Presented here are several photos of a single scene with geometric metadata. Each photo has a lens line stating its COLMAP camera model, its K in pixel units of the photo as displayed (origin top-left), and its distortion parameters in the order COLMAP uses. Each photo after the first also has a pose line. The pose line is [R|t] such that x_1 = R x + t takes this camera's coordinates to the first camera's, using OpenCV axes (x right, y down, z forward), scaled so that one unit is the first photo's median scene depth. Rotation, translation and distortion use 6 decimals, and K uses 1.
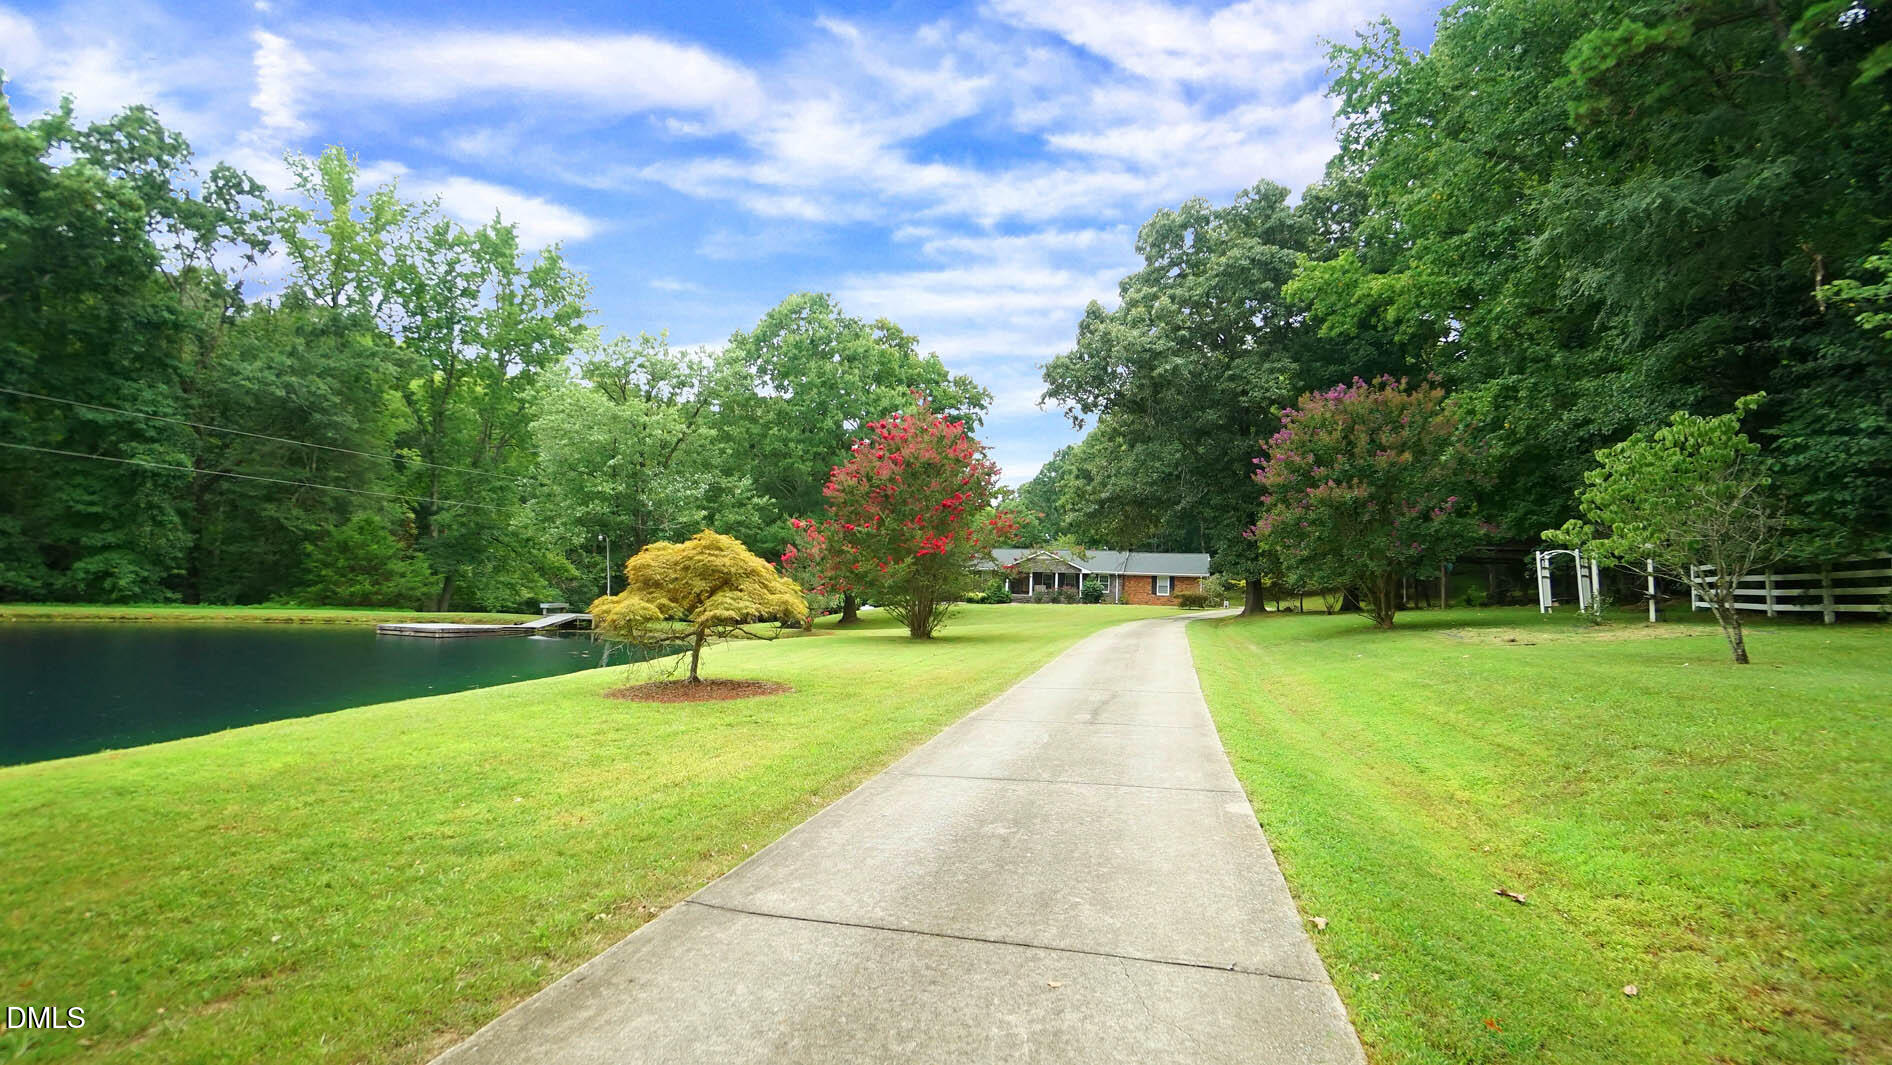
lens RADIAL K [[829.9, 0, 936.6], [0, 829.9, 538.8], [0, 0, 1]] dist [-0.062746, 0.021495]
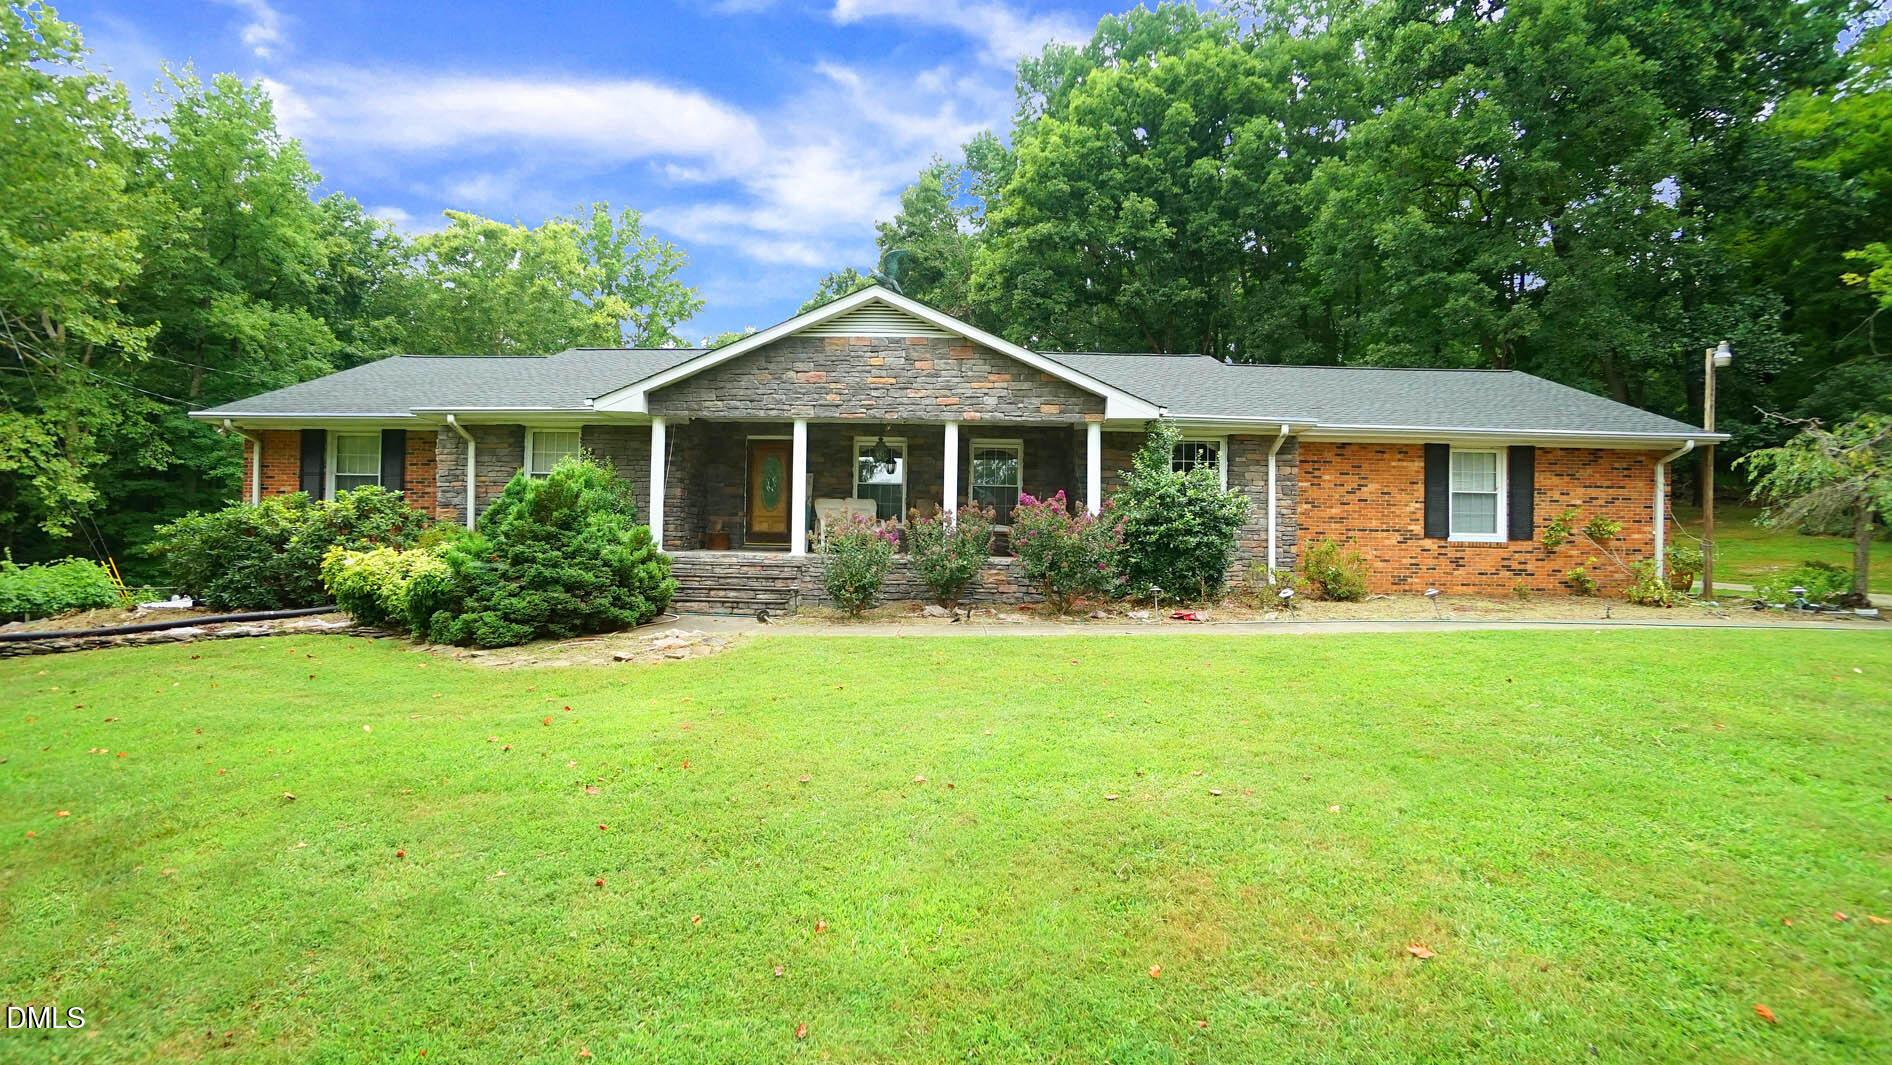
lens RADIAL K [[829.9, 0, 936.6], [0, 829.9, 538.8], [0, 0, 1]] dist [-0.062746, 0.021495]
pose [[0.955294, -0.021348, 0.294884, 0.092716], [0.000101, 0.997413, 0.071881, 0.053401], [-0.295656, -0.068638, 0.952825, 0.849448]]
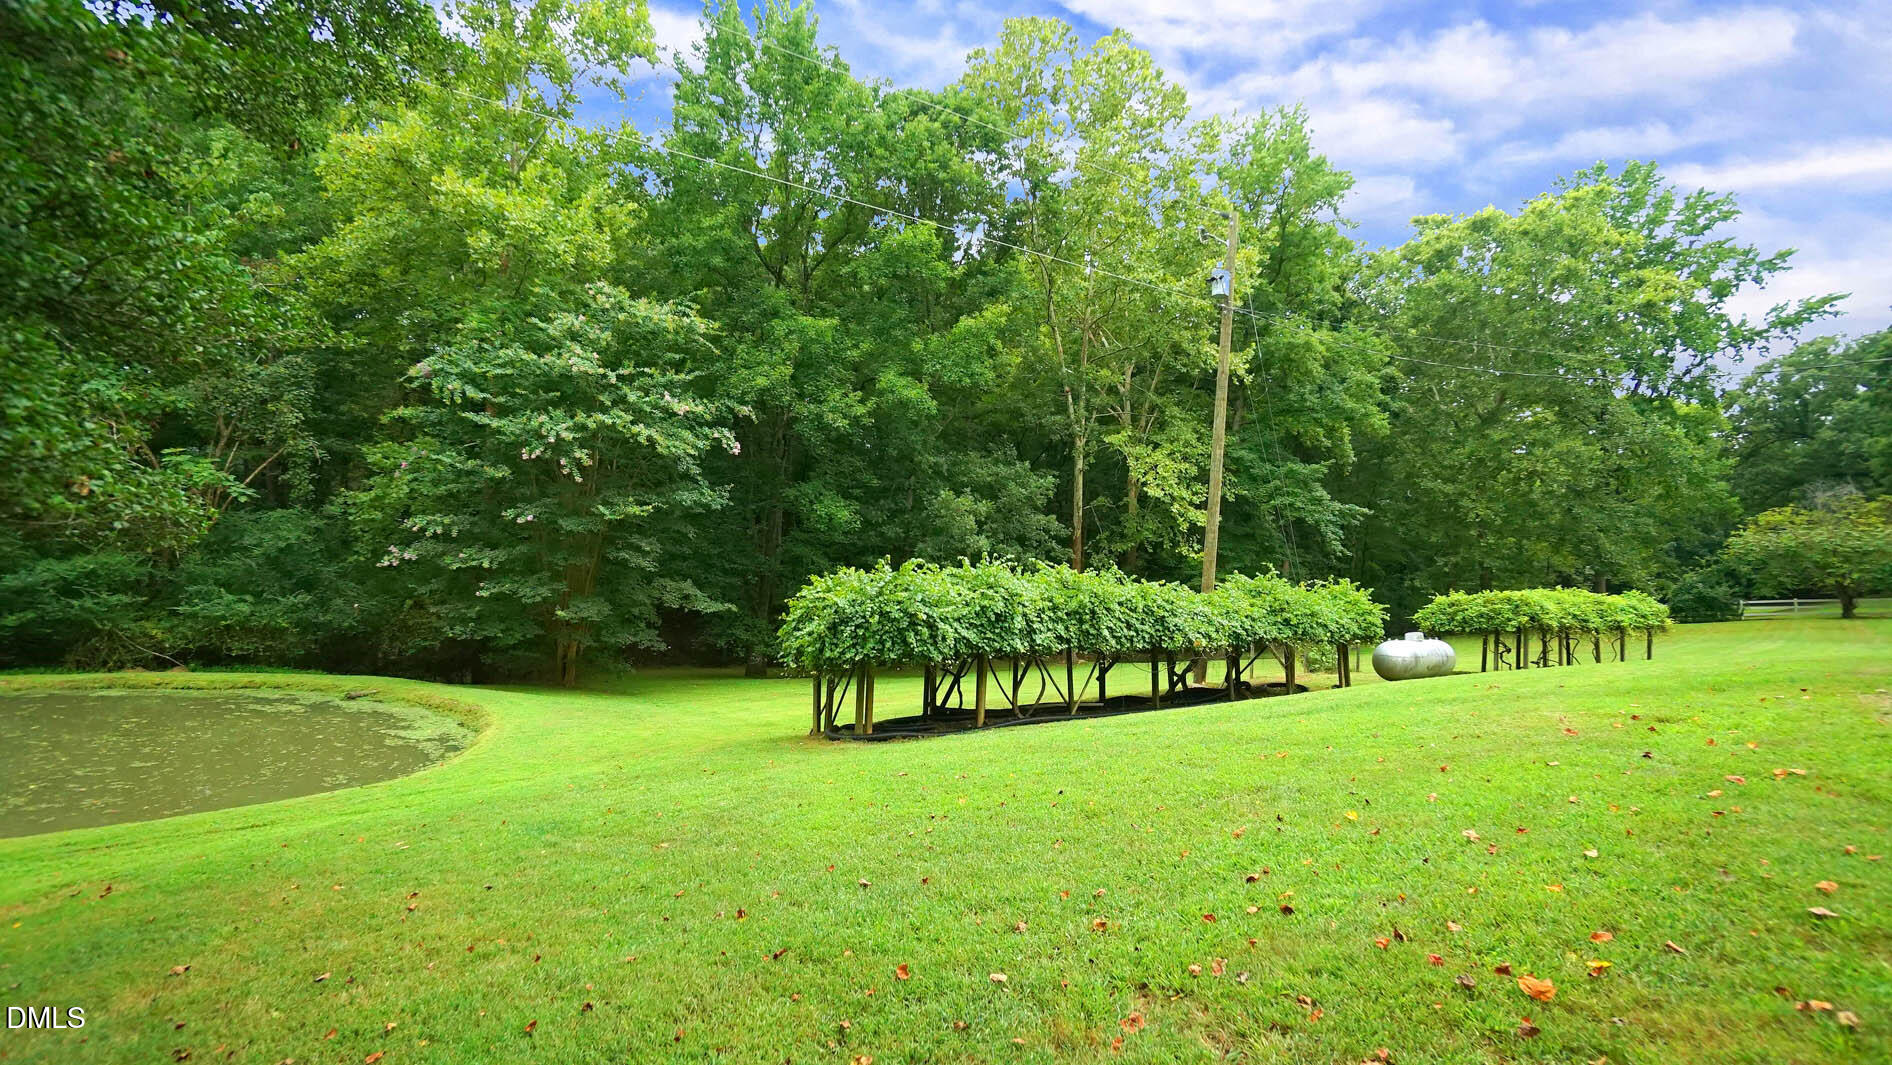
lens RADIAL K [[829.9, 0, 936.6], [0, 829.9, 538.8], [0, 0, 1]] dist [-0.062746, 0.021495]
pose [[0.827188, -0.009793, -0.561840, -0.081959], [0.010030, 0.999946, -0.002664, 0.068411], [0.561836, -0.003432, 0.827241, 0.945629]]
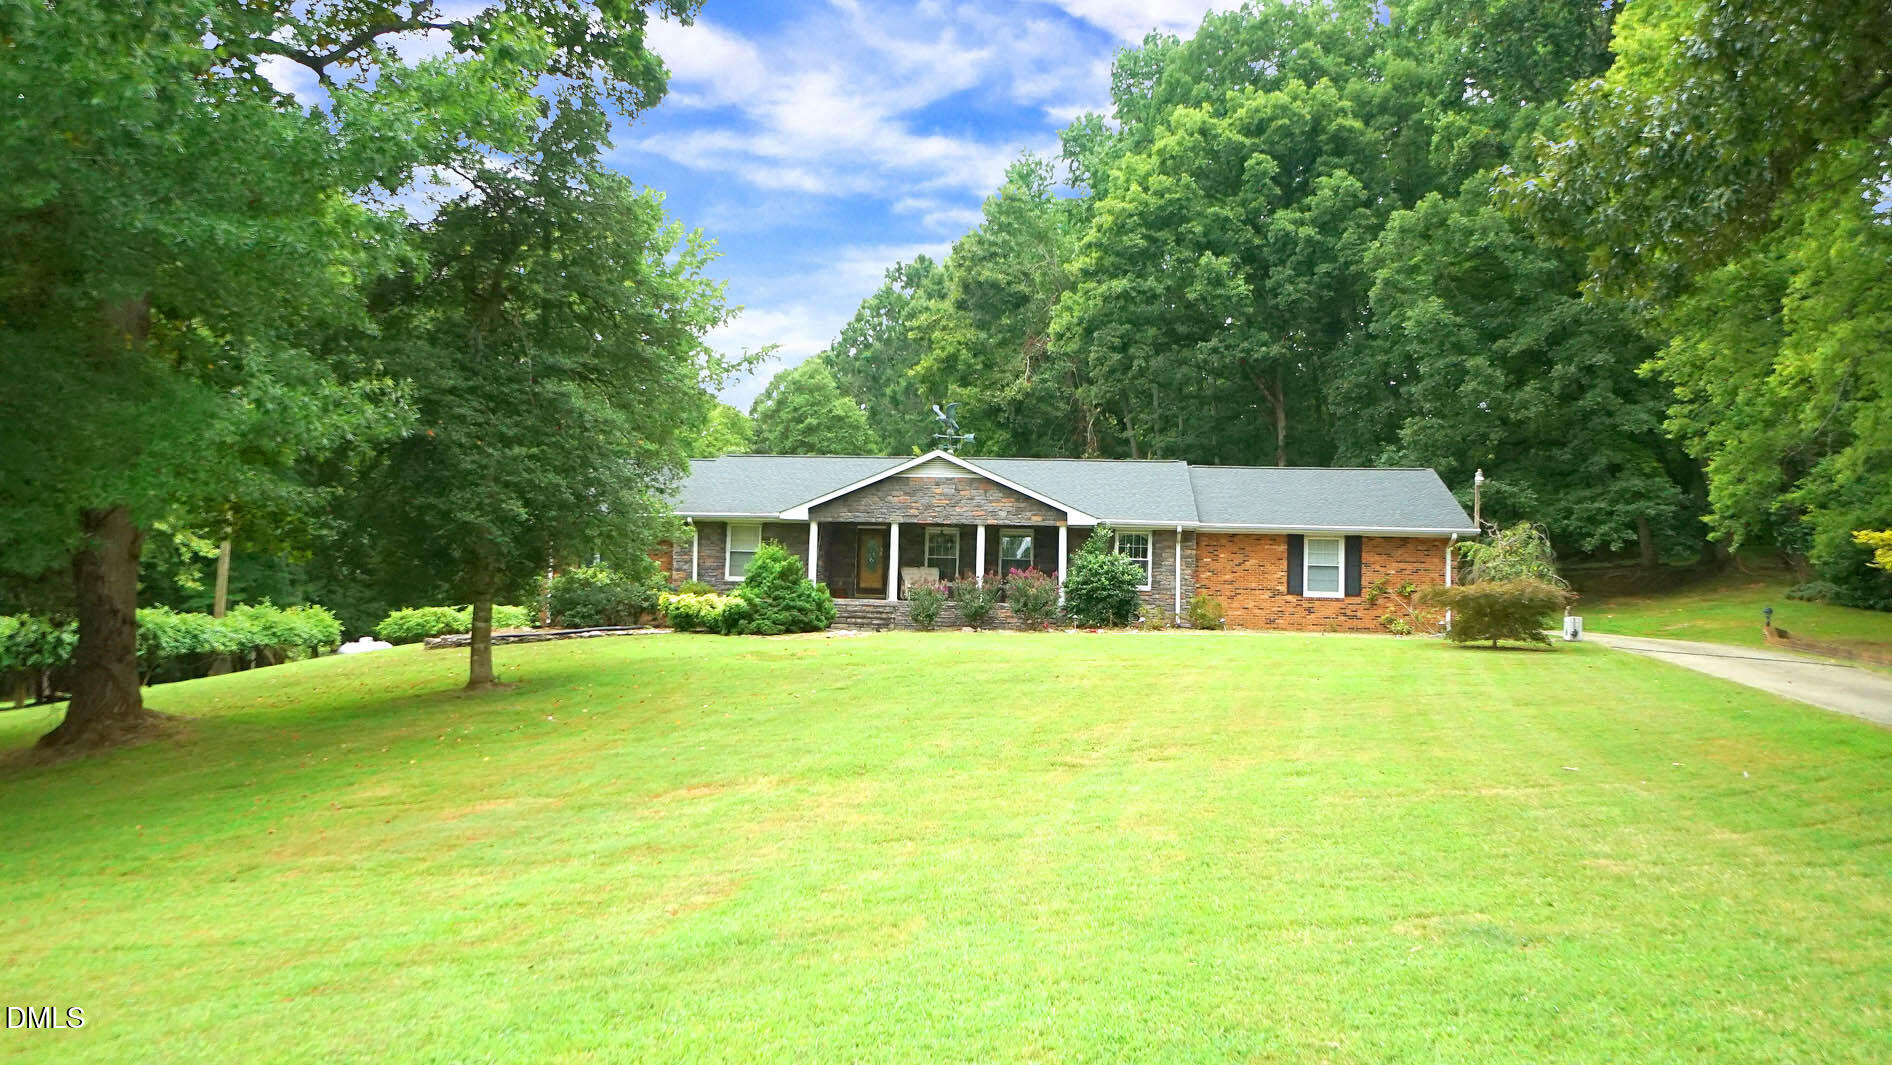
lens RADIAL K [[1428.7, 0, 946.0], [0, 1428.7, 532.5], [0, 0, 1]] dist [0.032789, 0.000564]
pose [[0.977183, -0.001862, 0.212389, 0.023950], [-0.002181, 0.999821, 0.018798, 0.034444], [-0.212386, -0.018832, 0.977004, 0.508243]]
